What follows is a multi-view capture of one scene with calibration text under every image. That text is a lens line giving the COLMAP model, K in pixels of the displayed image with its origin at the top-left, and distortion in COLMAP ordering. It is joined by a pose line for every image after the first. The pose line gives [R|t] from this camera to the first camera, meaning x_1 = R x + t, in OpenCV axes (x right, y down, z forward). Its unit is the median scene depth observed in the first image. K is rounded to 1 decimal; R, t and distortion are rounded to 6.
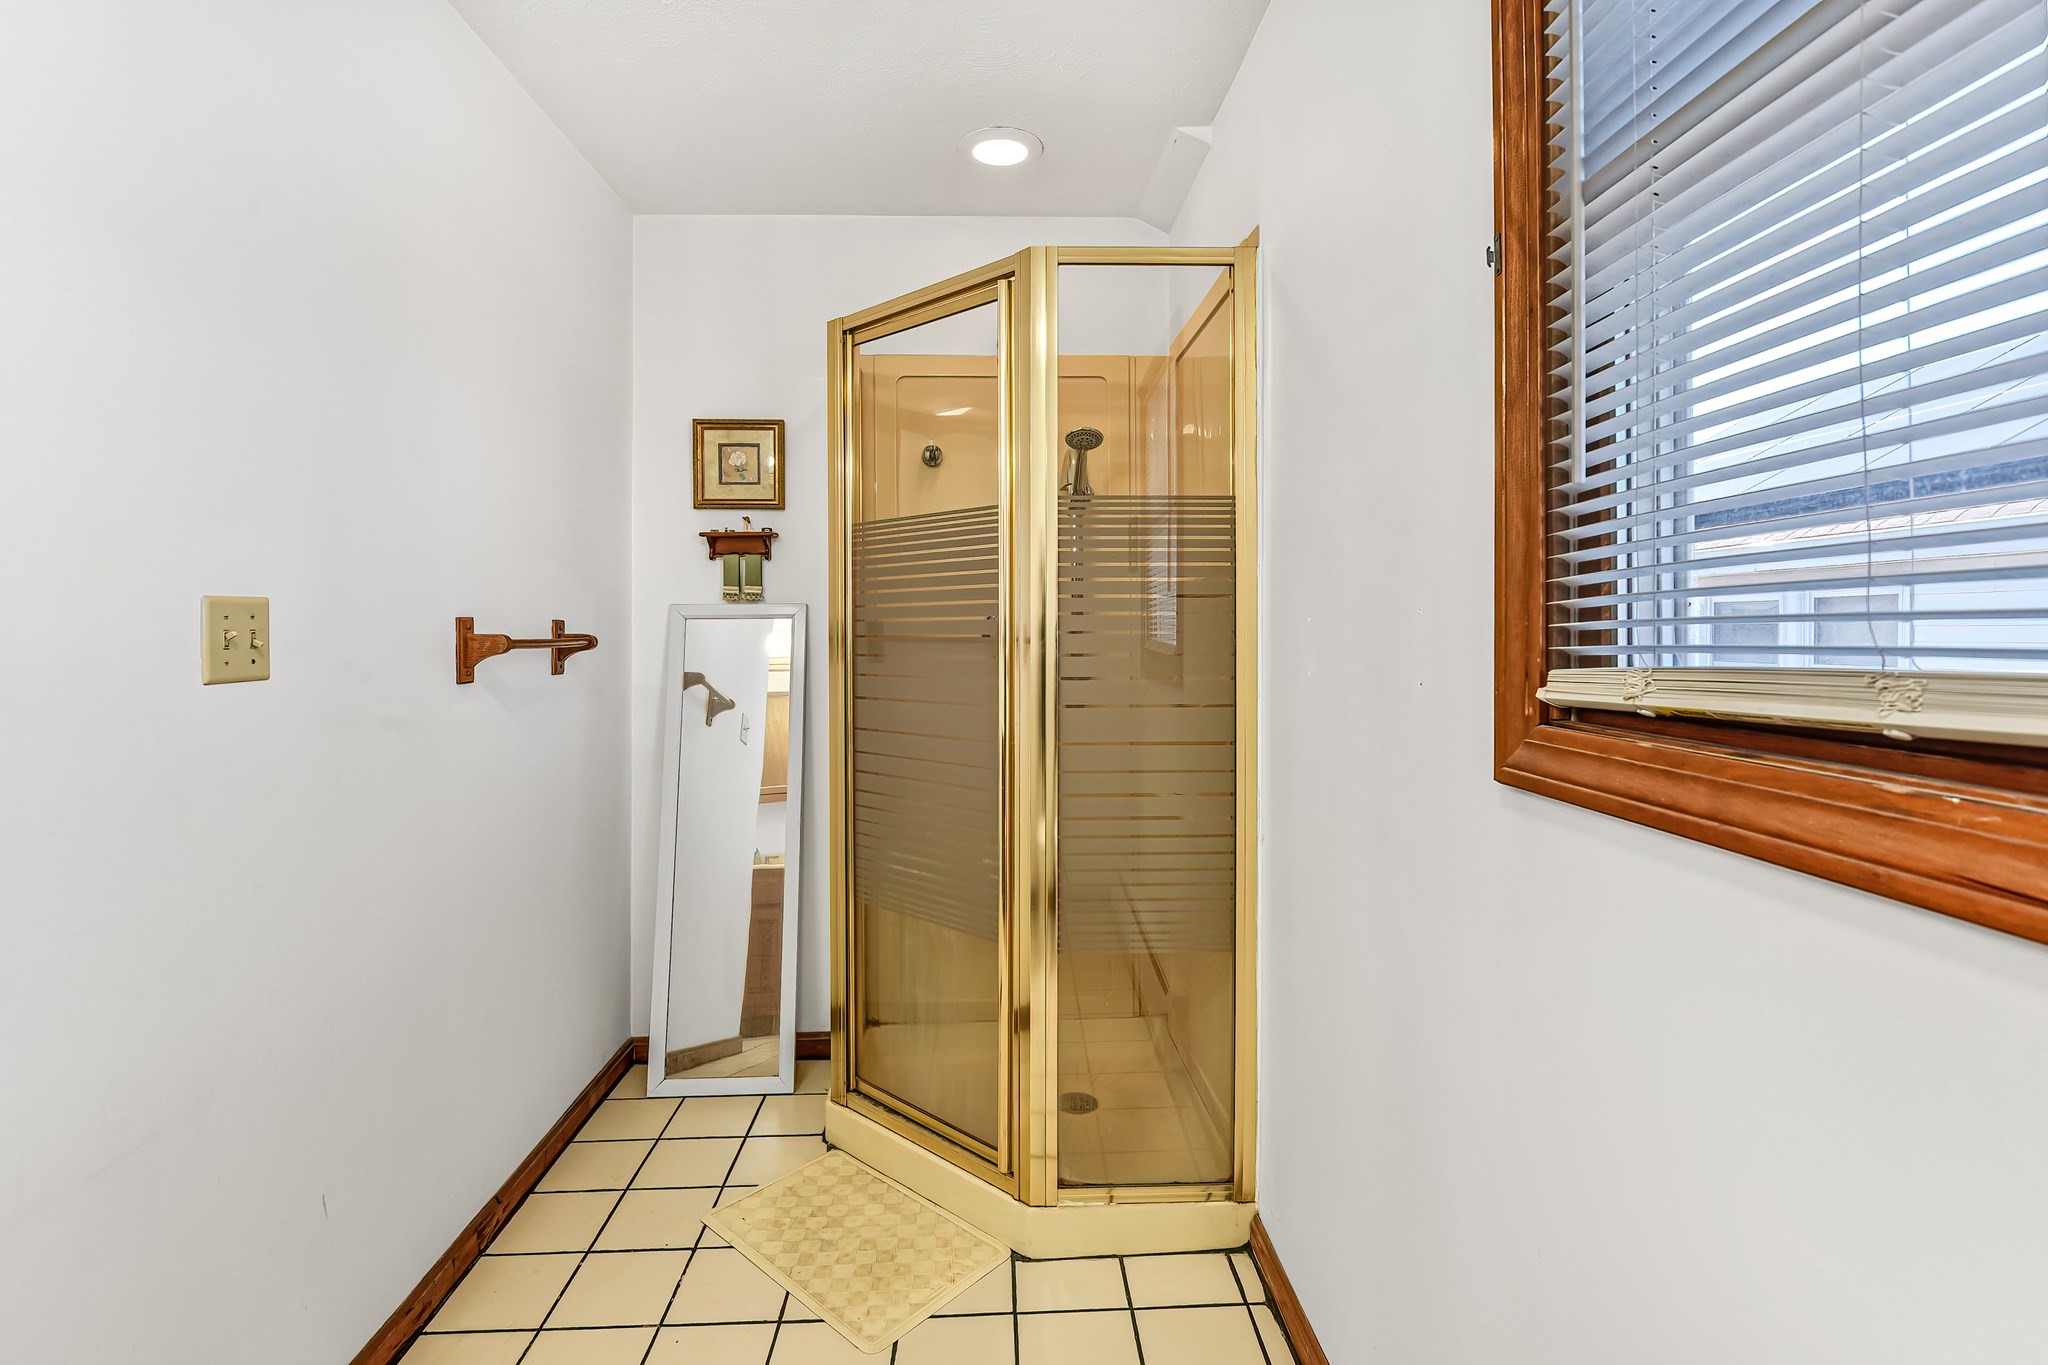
lens RADIAL K [[947.0, 0, 1020.4], [0, 947.0, 663.7], [0, 0, 1]] dist [-0.000162, -0.007481]
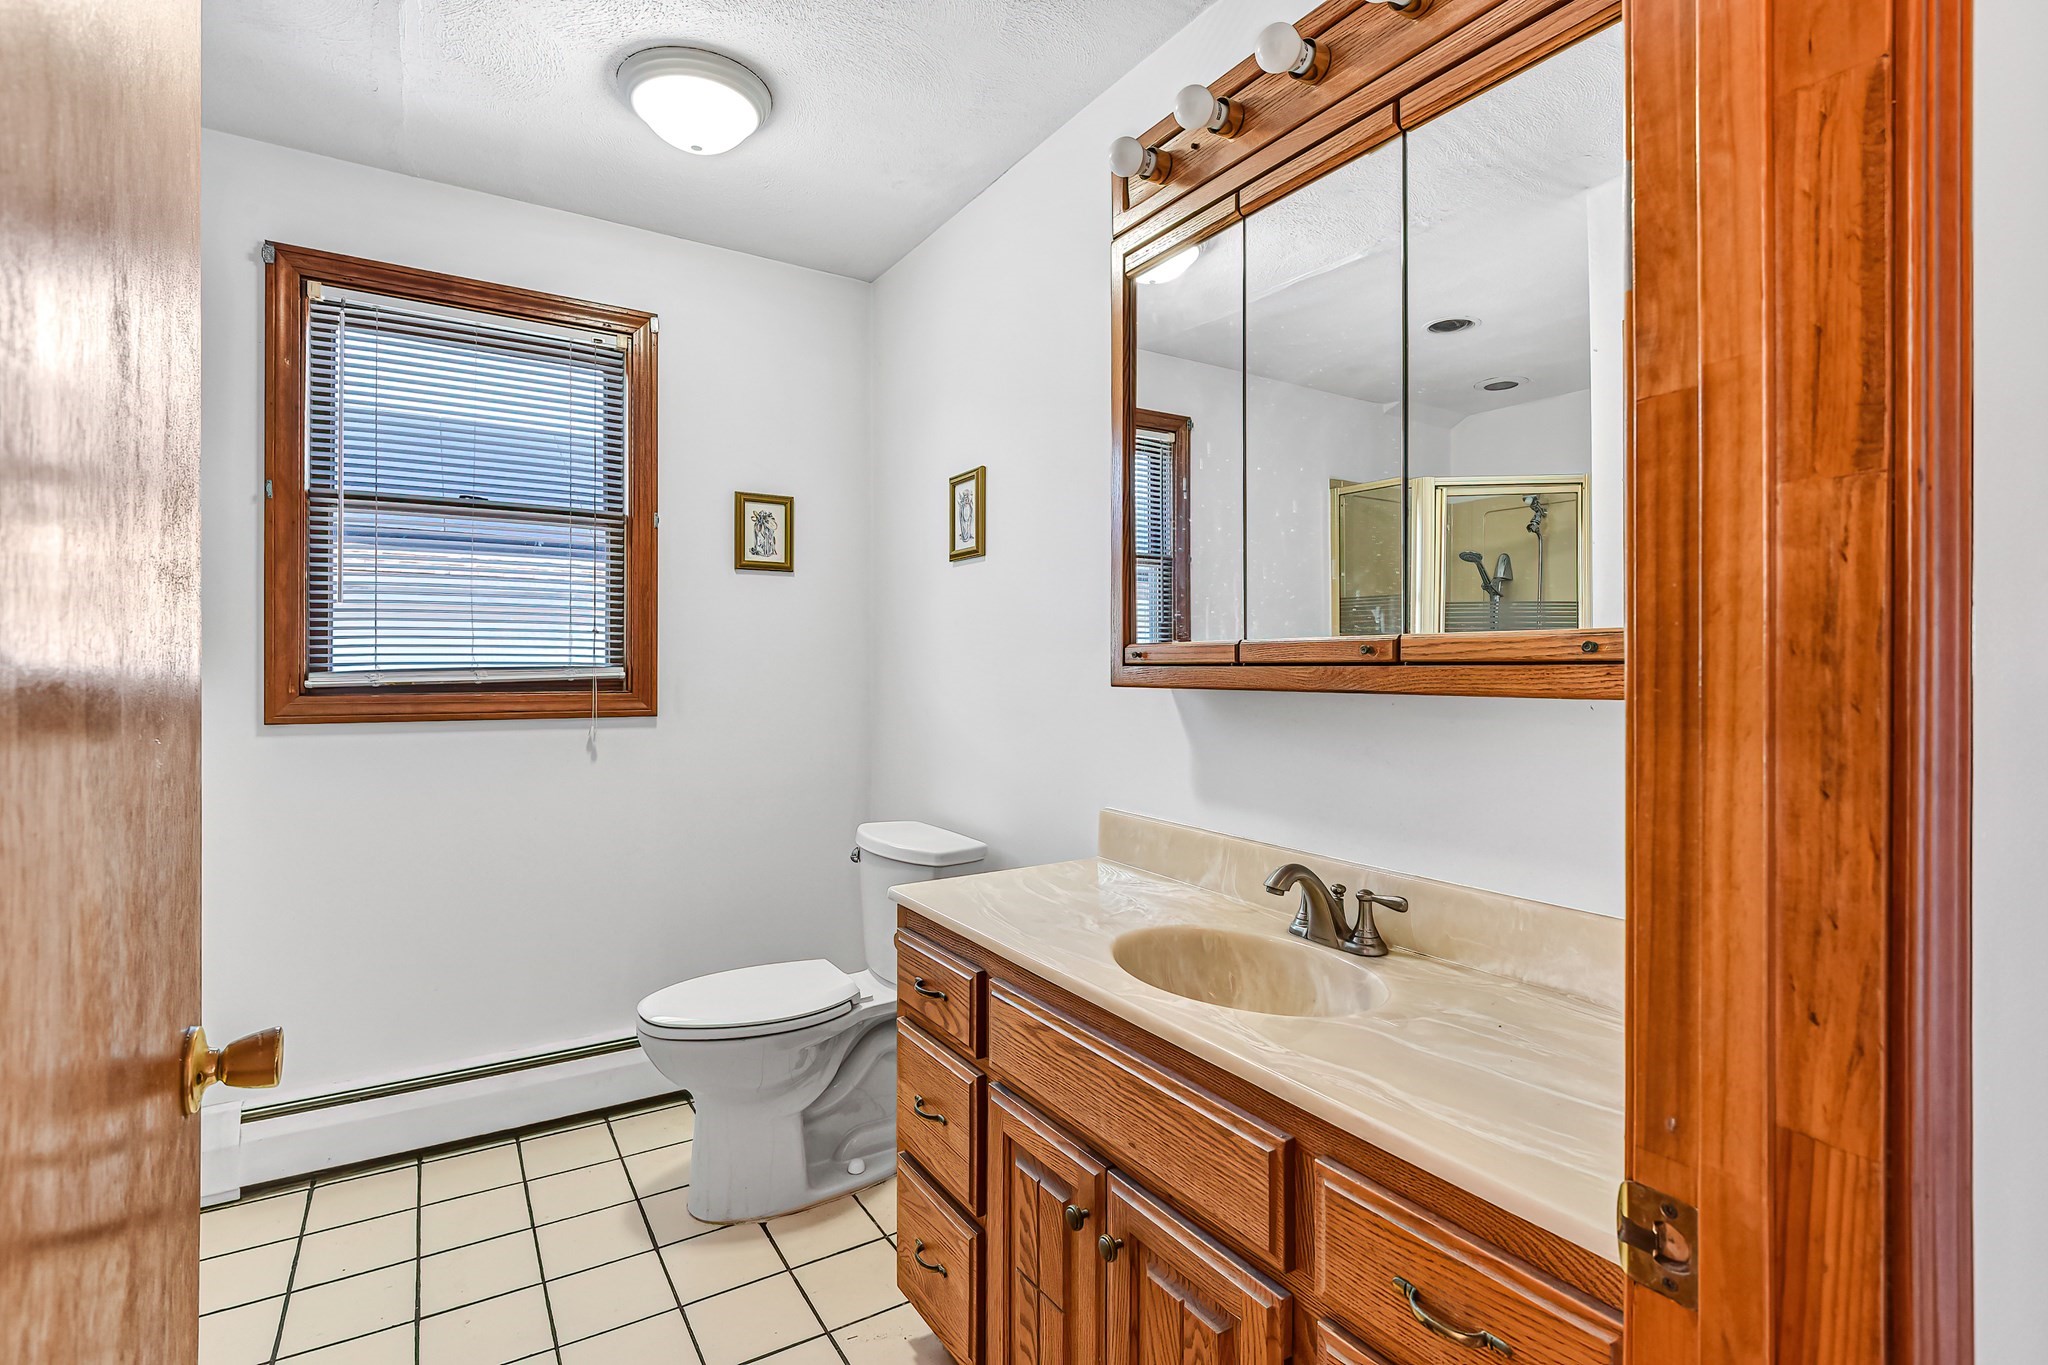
lens RADIAL K [[947.0, 0, 1020.4], [0, 947.0, 663.7], [0, 0, 1]] dist [-0.000162, -0.007481]
pose [[-0.491807, 0.001473, 0.870703, -2.597383], [0.018487, 0.999791, 0.008751, -0.006573], [-0.870508, 0.020401, -0.491732, 0.585369]]
